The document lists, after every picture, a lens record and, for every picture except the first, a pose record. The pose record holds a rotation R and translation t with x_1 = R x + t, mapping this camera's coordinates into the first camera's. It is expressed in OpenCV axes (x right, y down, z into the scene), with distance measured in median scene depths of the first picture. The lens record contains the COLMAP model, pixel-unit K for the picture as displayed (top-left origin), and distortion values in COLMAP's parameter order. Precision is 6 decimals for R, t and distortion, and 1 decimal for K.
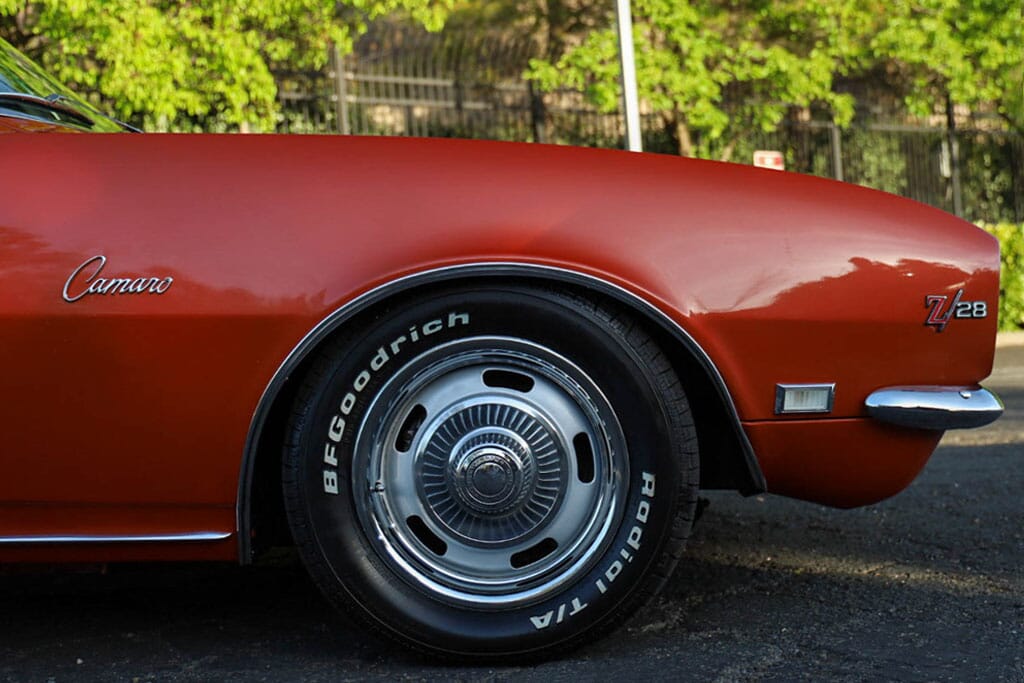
lens RADIAL K [[1487.5, 0, 512.7], [0, 1487.5, 373.8], [0, 0, 1]] dist [0.390136, -1.648054]
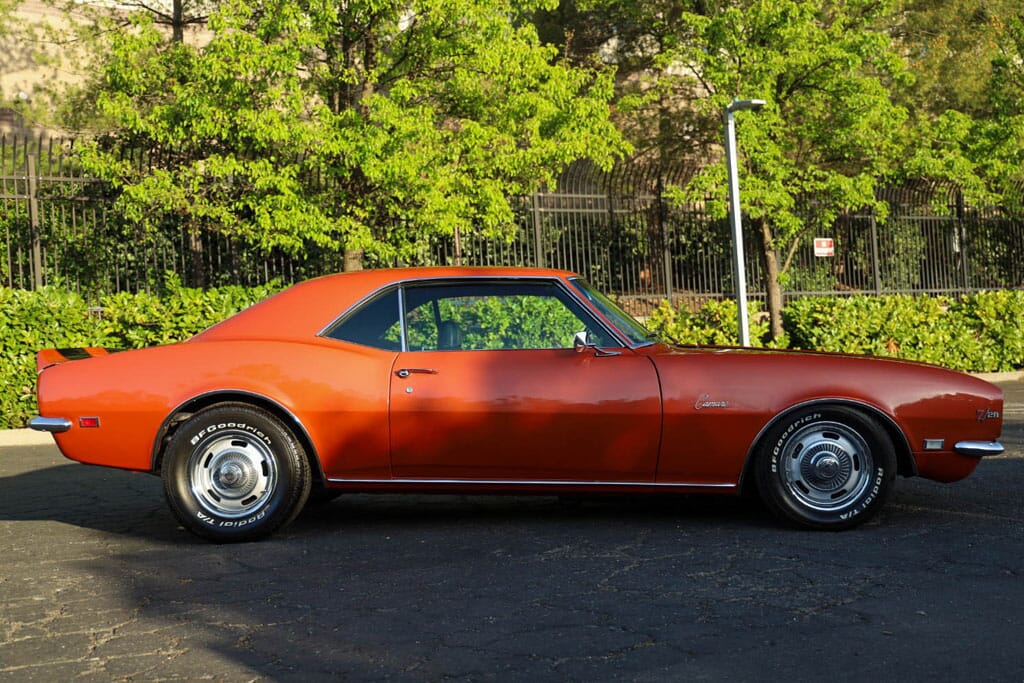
lens RADIAL K [[1216.4, 0, 512.0], [0, 1216.4, 341.5], [0, 0, 1]] dist [0.117577, 0.003246]
pose [[0.997811, 0.015063, -0.064397, -0.053786], [-0.017481, 0.999157, -0.037147, -0.009076], [0.063783, 0.038192, 0.997233, -0.165842]]
